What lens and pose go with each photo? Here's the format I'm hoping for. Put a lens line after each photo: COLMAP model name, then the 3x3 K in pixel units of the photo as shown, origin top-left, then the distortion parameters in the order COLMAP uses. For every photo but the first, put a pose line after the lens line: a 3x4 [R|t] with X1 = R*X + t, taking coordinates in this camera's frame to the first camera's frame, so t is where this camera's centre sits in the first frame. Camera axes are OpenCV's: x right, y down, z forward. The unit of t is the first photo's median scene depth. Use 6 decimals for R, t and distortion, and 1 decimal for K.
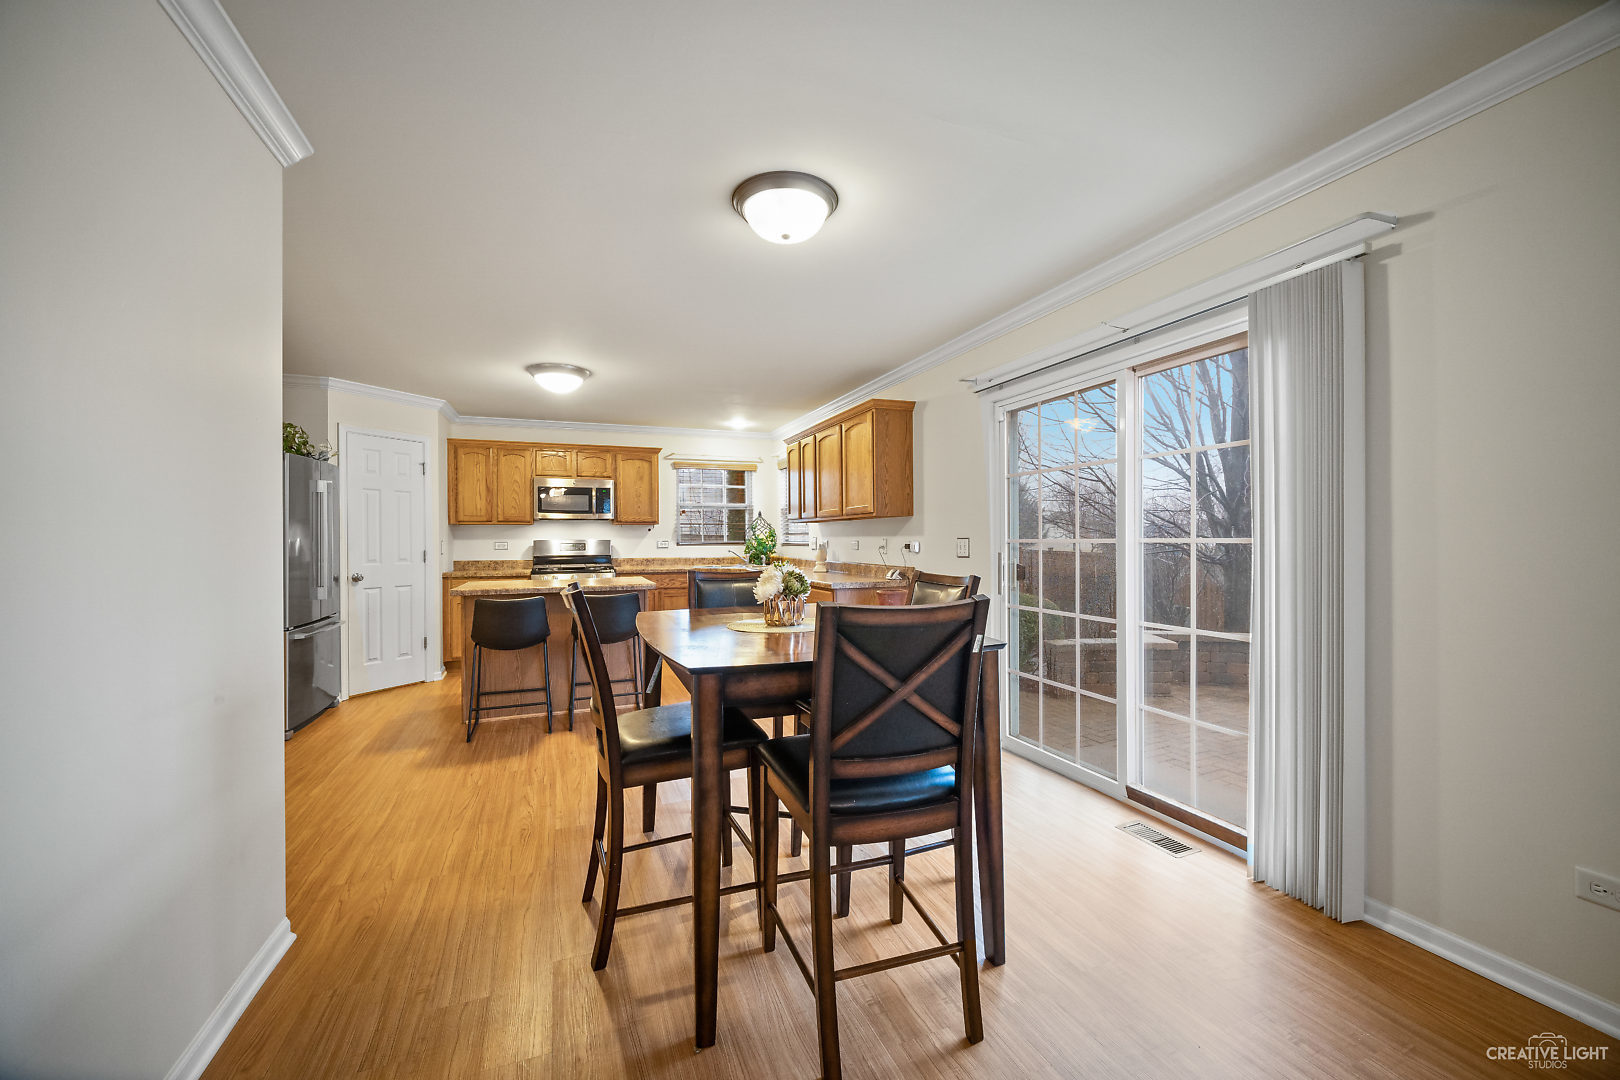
lens RADIAL K [[651.5, 0, 812.6], [0, 651.5, 545.1], [0, 0, 1]] dist [0.000890, -0.000165]
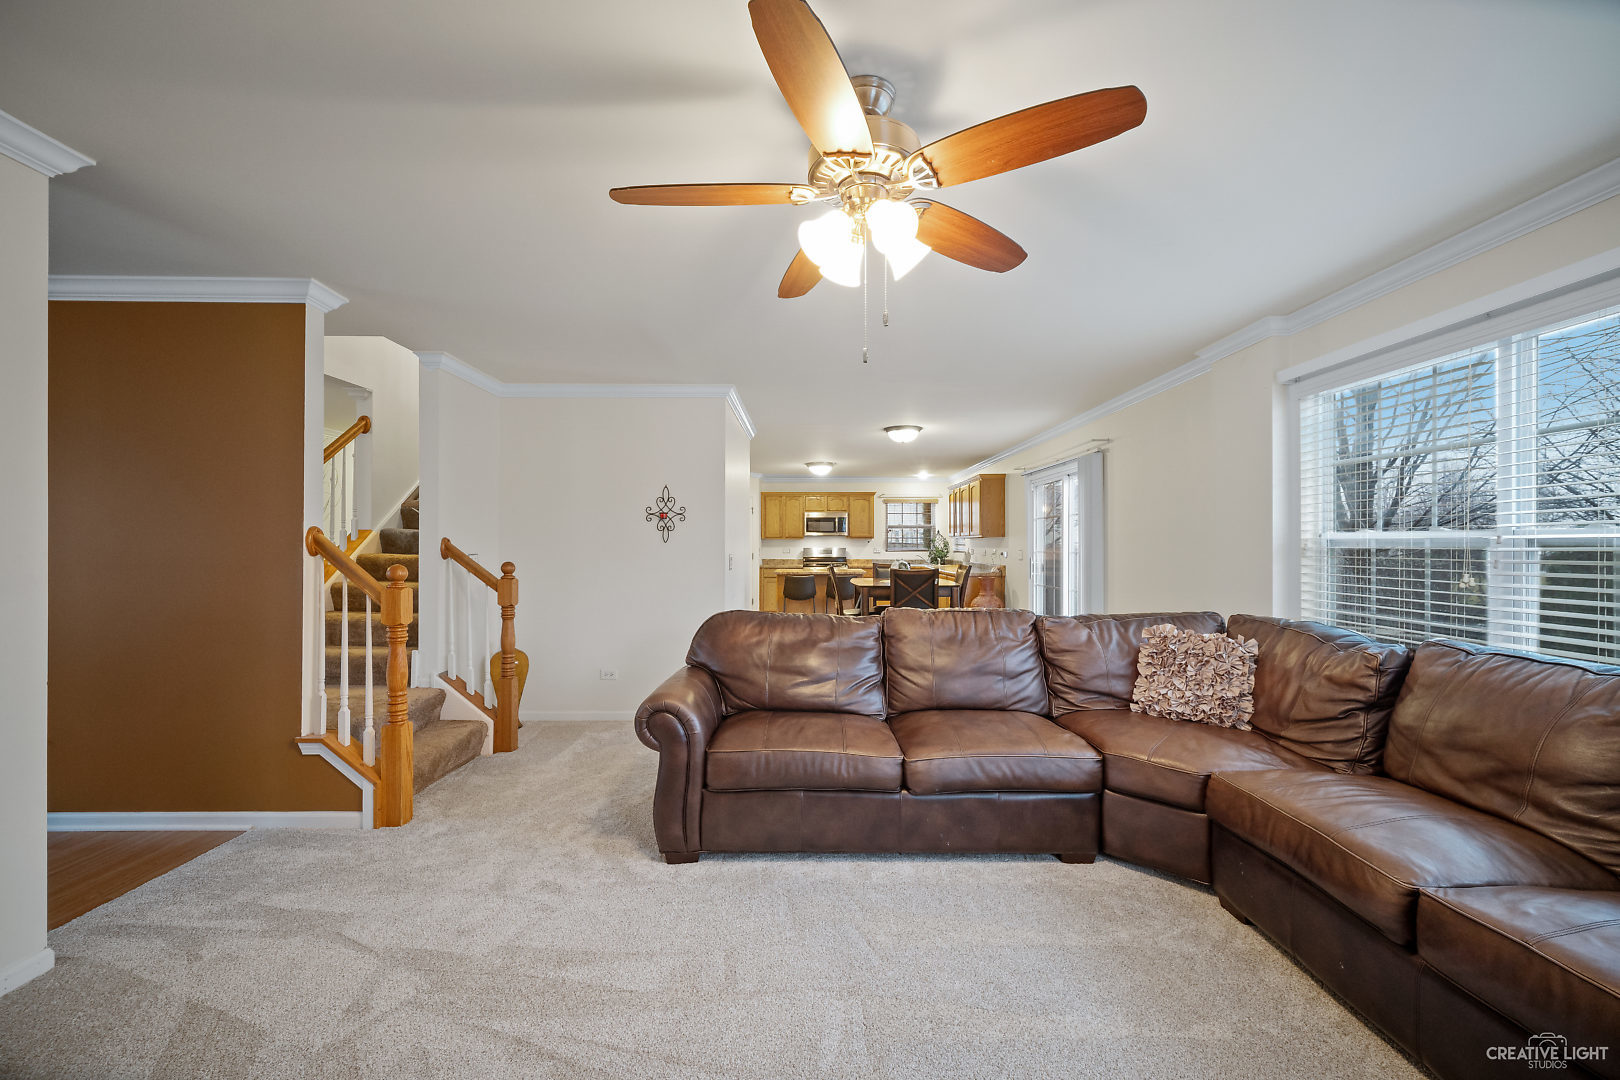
lens RADIAL K [[651.5, 0, 802.4], [0, 651.5, 543.6], [0, 0, 1]] dist [0.000890, -0.000165]
pose [[0.929501, 0.005138, -0.368784, 0.209726], [-0.008542, 0.999935, -0.007599, -0.005913], [0.368721, 0.010213, 0.929484, -0.616394]]
